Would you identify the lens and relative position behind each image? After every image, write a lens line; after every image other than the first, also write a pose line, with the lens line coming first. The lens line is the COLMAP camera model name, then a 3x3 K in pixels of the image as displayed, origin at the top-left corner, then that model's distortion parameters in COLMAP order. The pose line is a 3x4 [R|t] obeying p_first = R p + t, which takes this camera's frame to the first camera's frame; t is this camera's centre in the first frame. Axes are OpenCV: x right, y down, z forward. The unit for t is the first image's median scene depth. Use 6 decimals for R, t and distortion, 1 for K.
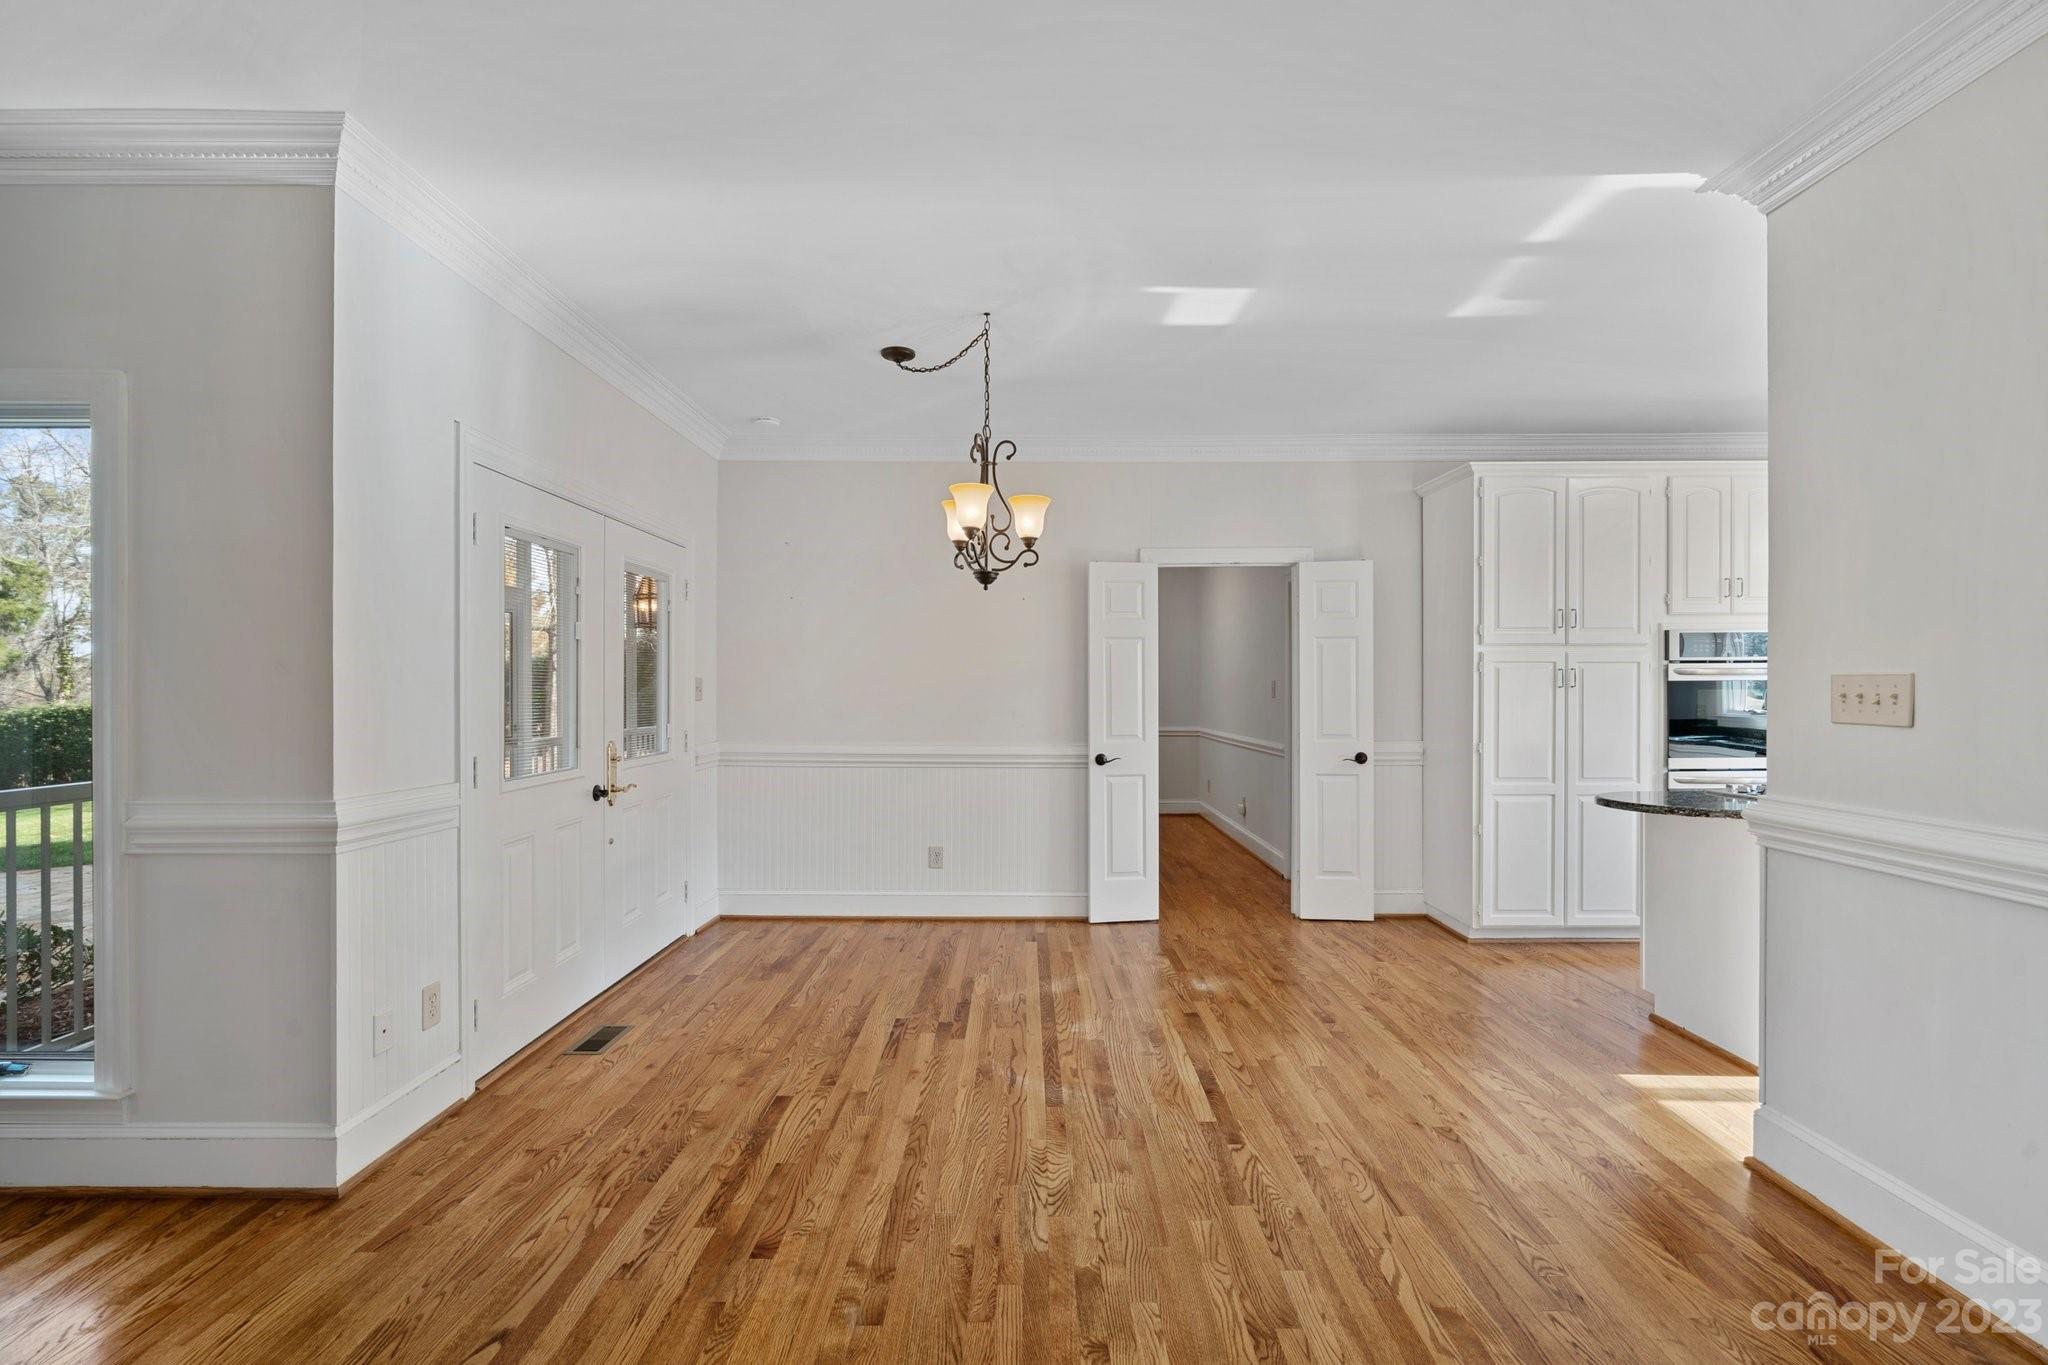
lens RADIAL K [[935.9, 0, 1022.9], [0, 935.9, 686.5], [0, 0, 1]] dist [-0.004523, 0.000227]
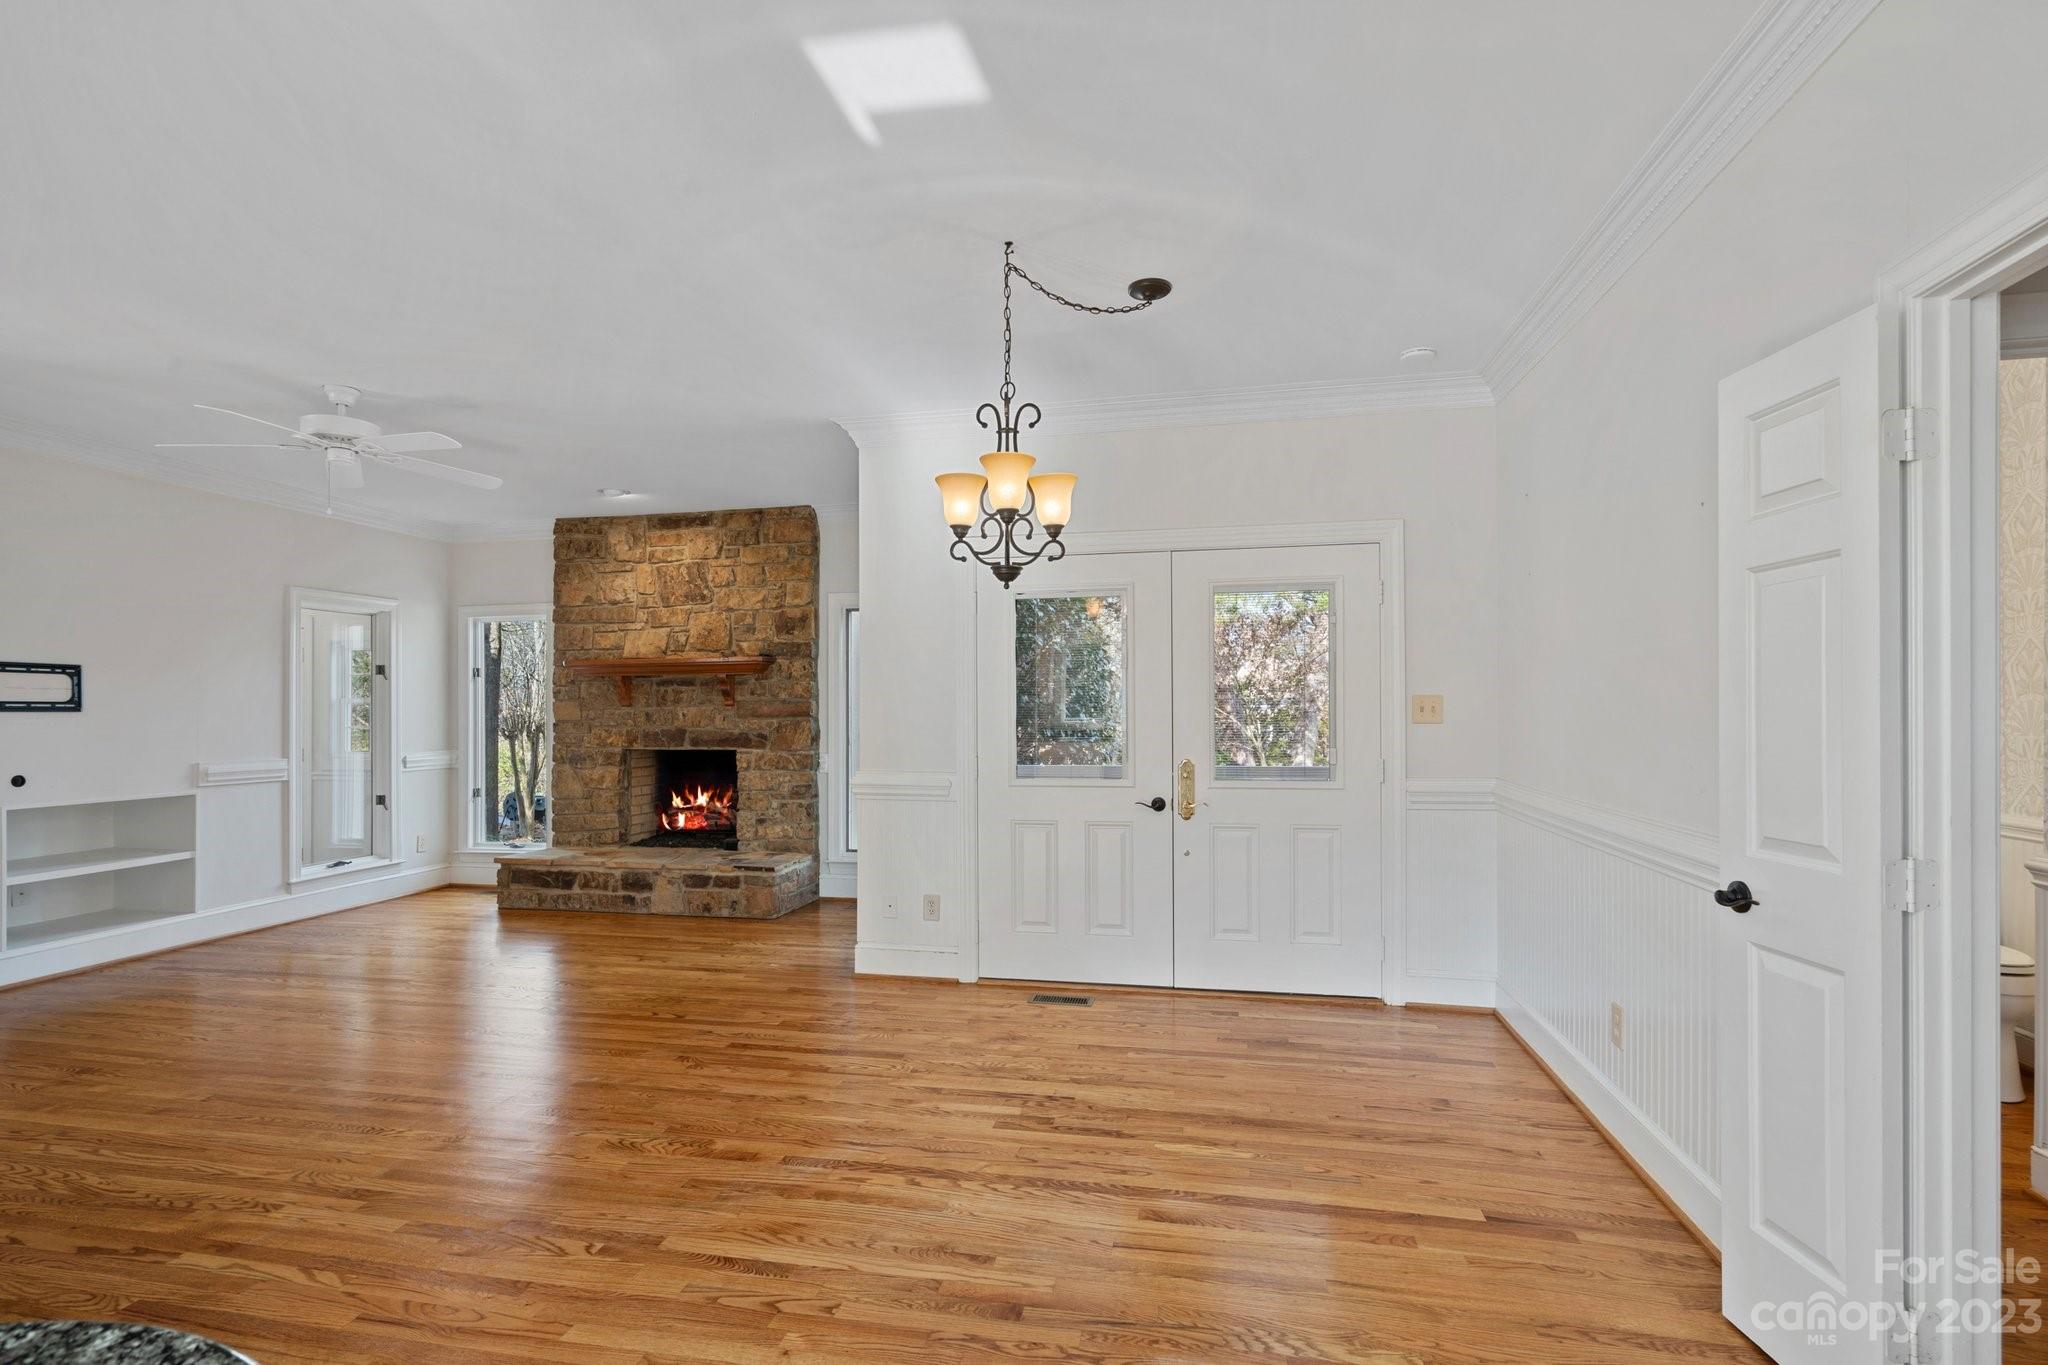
lens RADIAL K [[935.9, 0, 1031.8], [0, 935.9, 714.5], [0, 0, 1]] dist [-0.004523, 0.000227]
pose [[-0.182594, 0.006219, -0.983169, 0.829980], [0.009337, 0.999946, 0.004591, -0.004917], [0.983144, -0.008342, -0.182642, 1.289469]]
